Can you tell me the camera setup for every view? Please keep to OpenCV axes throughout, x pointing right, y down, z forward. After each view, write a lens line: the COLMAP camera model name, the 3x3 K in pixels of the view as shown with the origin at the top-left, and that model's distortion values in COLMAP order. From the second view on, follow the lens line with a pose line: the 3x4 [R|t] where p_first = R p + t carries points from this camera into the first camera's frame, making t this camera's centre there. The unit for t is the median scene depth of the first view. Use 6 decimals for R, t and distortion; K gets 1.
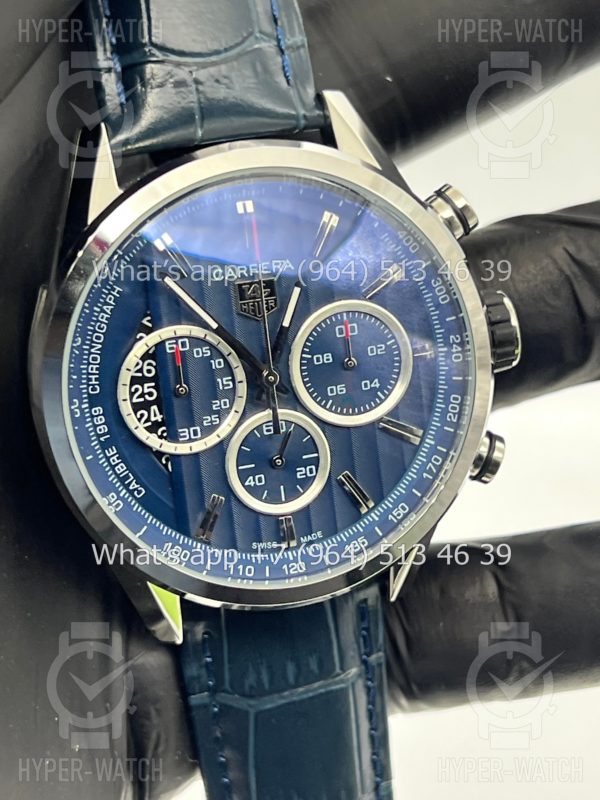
lens RADIAL K [[1937.9, 0, 317.2], [0, 1937.9, 394.8], [0, 0, 1]] dist [0.419678, 0.000000]
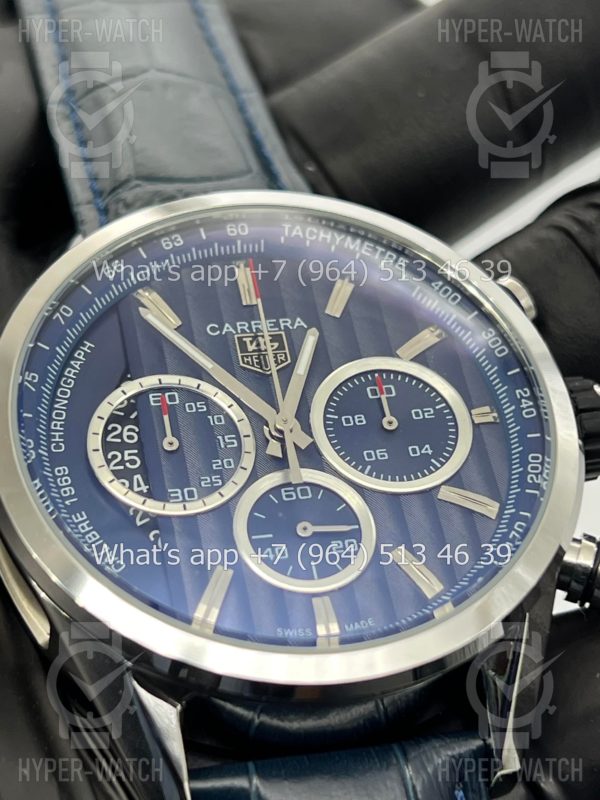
lens RADIAL K [[1937.9, 0, 290.3], [0, 1937.9, 428.0], [0, 0, 1]] dist [0.419678, 0.000000]
pose [[0.990140, -0.125459, -0.062307, 0.026044], [0.054721, 0.755880, -0.652420, 0.494082], [0.128948, 0.642577, 0.755292, 0.413417]]
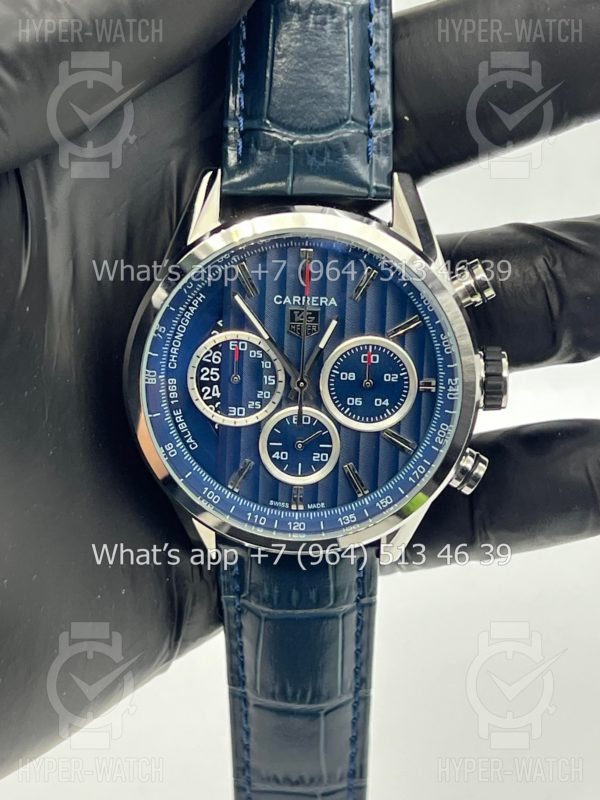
lens RADIAL K [[1937.9, 0, 316.8], [0, 1937.9, 398.6], [0, 0, 1]] dist [0.419678, 0.000000]
pose [[0.953143, 0.214853, -0.212971, 0.266088], [-0.192224, 0.973732, 0.122050, -0.160316], [0.233600, -0.075393, 0.969406, -0.272897]]
